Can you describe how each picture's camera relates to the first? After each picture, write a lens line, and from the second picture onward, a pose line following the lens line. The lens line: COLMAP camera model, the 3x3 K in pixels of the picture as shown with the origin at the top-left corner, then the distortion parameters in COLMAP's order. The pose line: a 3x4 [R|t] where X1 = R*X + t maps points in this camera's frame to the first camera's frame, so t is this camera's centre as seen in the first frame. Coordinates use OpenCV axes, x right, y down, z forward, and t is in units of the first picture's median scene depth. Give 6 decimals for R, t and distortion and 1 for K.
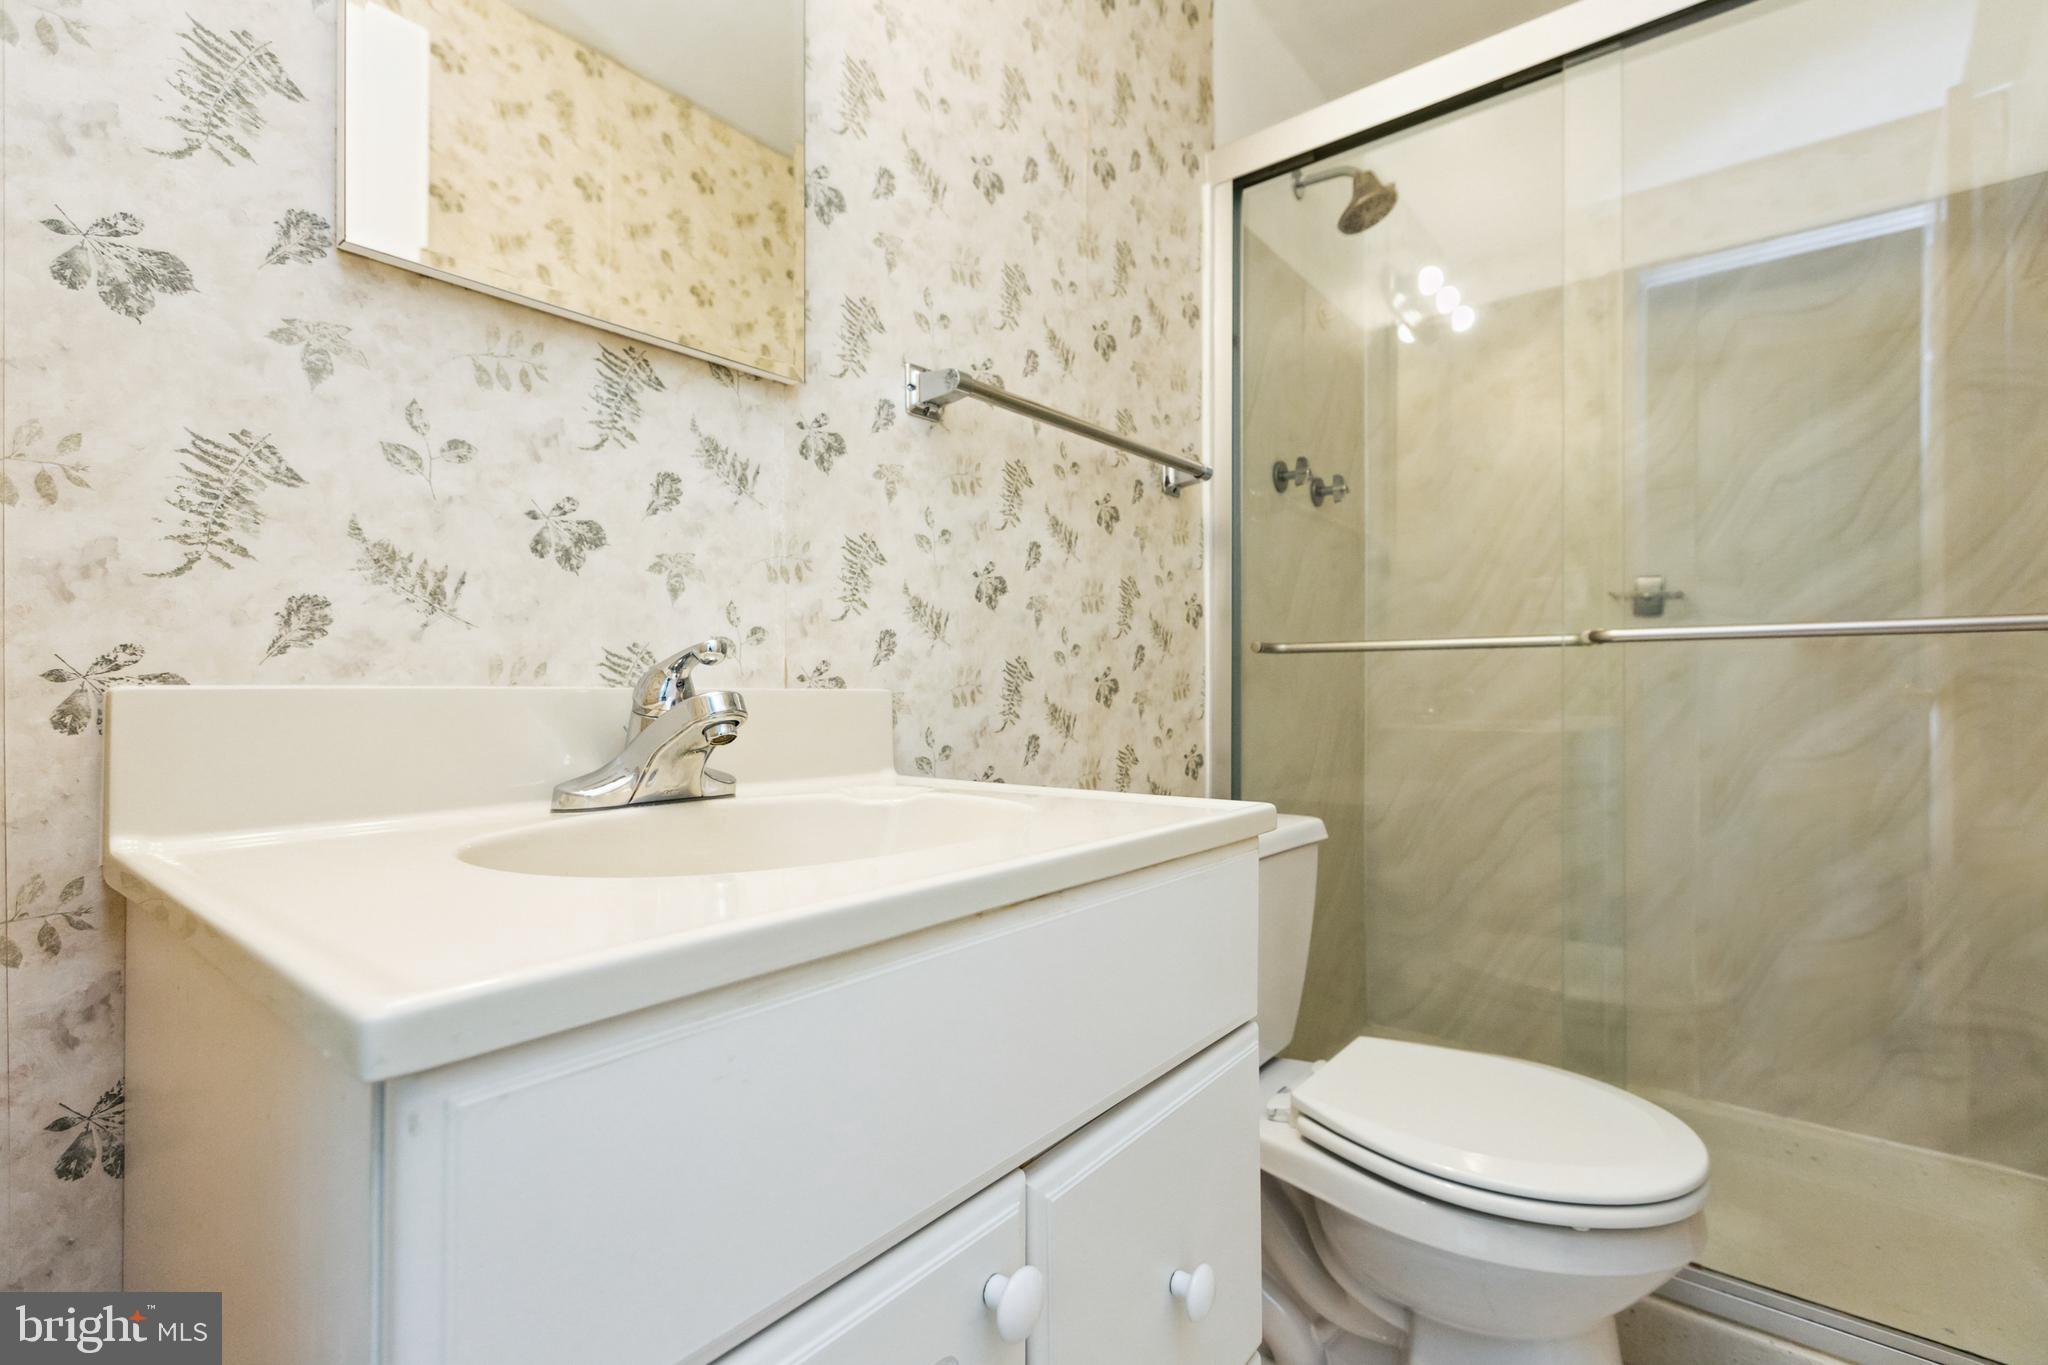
lens RADIAL K [[929.0, 0, 1022.4], [0, 929.0, 682.6], [0, 0, 1]] dist [-0.000434, -0.000824]
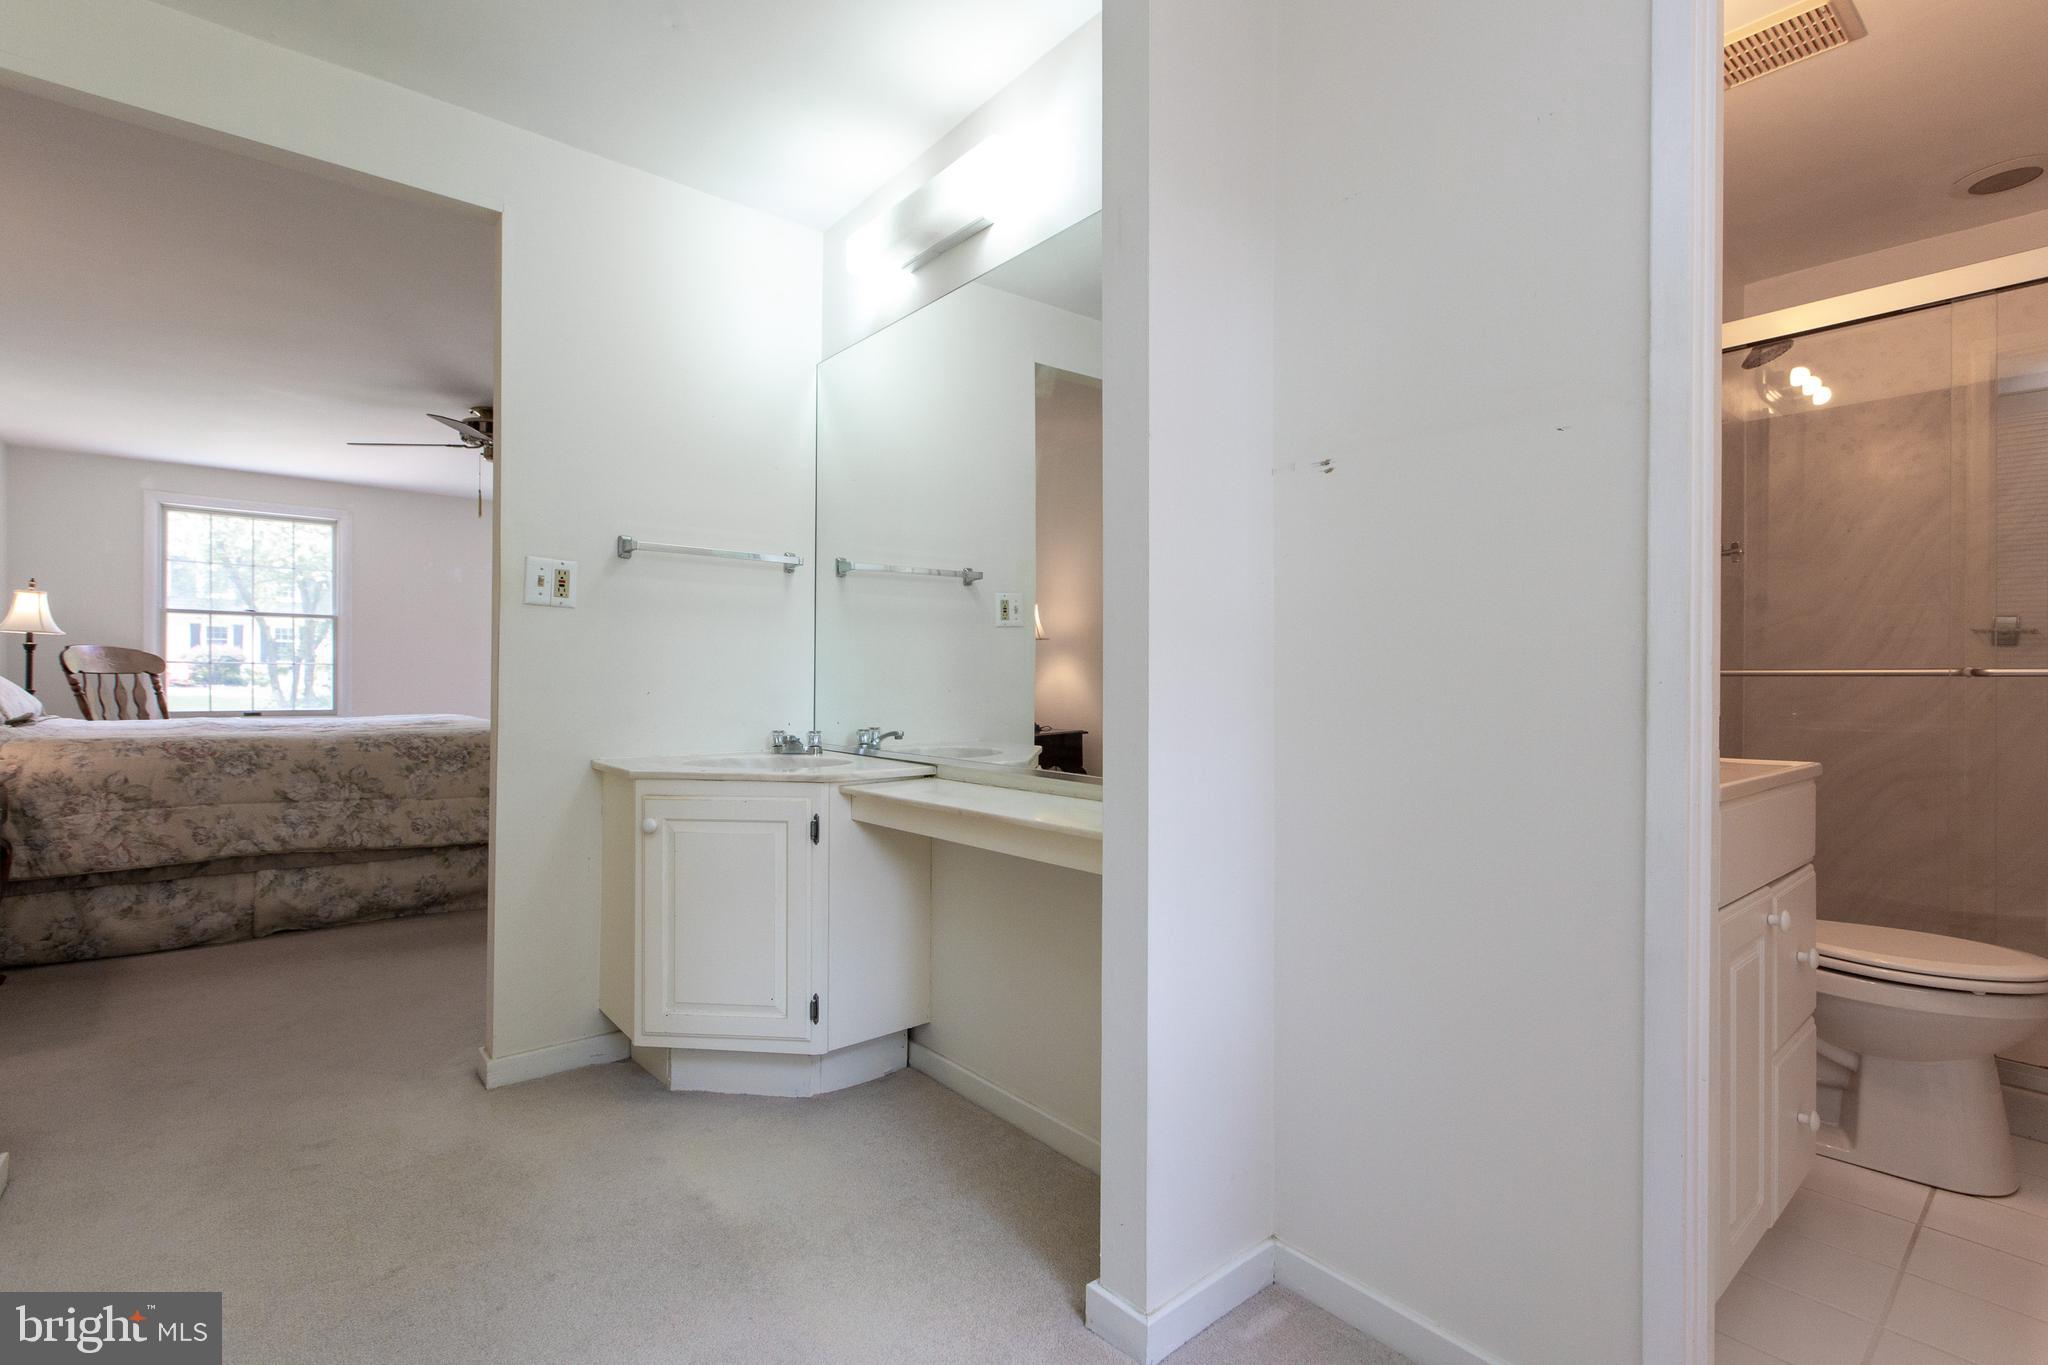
lens RADIAL K [[929.0, 0, 1020.6], [0, 929.0, 675.6], [0, 0, 1]] dist [-0.000434, -0.000824]
pose [[0.979349, 0.009685, -0.201945, -0.430932], [-0.009680, 0.999953, 0.001008, -0.018371], [0.201945, 0.000967, 0.979396, -0.575361]]
